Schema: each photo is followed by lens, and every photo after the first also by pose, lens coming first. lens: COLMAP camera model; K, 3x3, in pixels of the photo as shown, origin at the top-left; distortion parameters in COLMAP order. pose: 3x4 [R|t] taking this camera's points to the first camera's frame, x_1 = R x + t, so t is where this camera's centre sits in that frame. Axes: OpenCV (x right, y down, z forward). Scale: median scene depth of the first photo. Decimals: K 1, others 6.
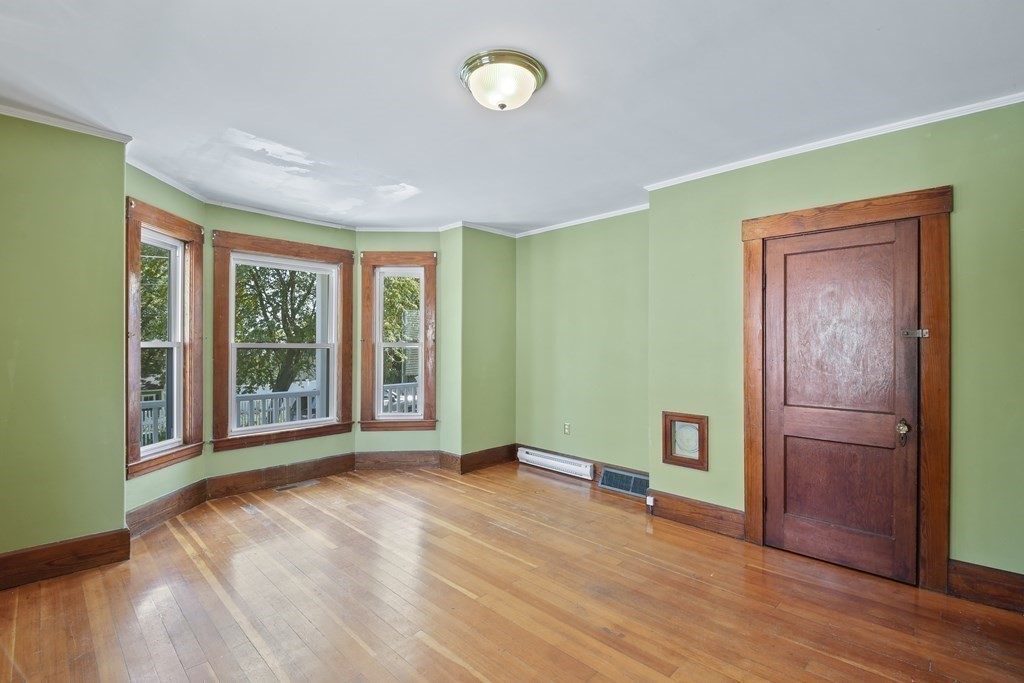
lens RADIAL K [[466.5, 0, 505.6], [0, 466.5, 343.6], [0, 0, 1]] dist [0.005056, -0.001749]
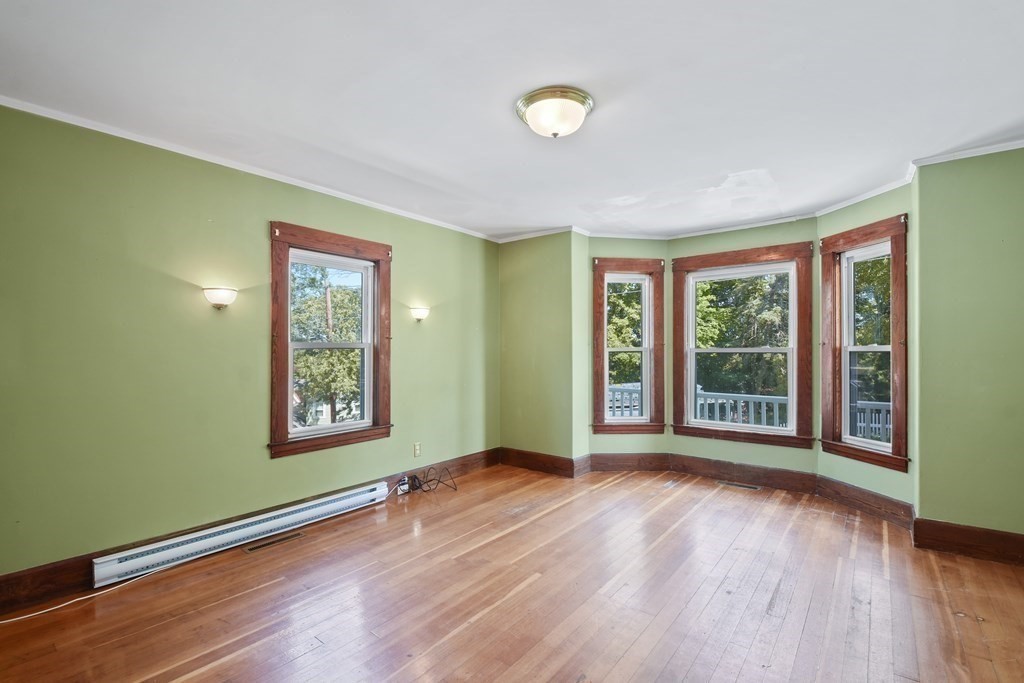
lens RADIAL K [[466.5, 0, 504.7], [0, 466.5, 345.3], [0, 0, 1]] dist [0.005056, -0.001749]
pose [[0.097332, -0.007374, -0.995225, 0.540617], [0.005472, 0.999961, -0.006874, -0.002071], [0.995237, -0.004776, 0.097368, 0.386854]]
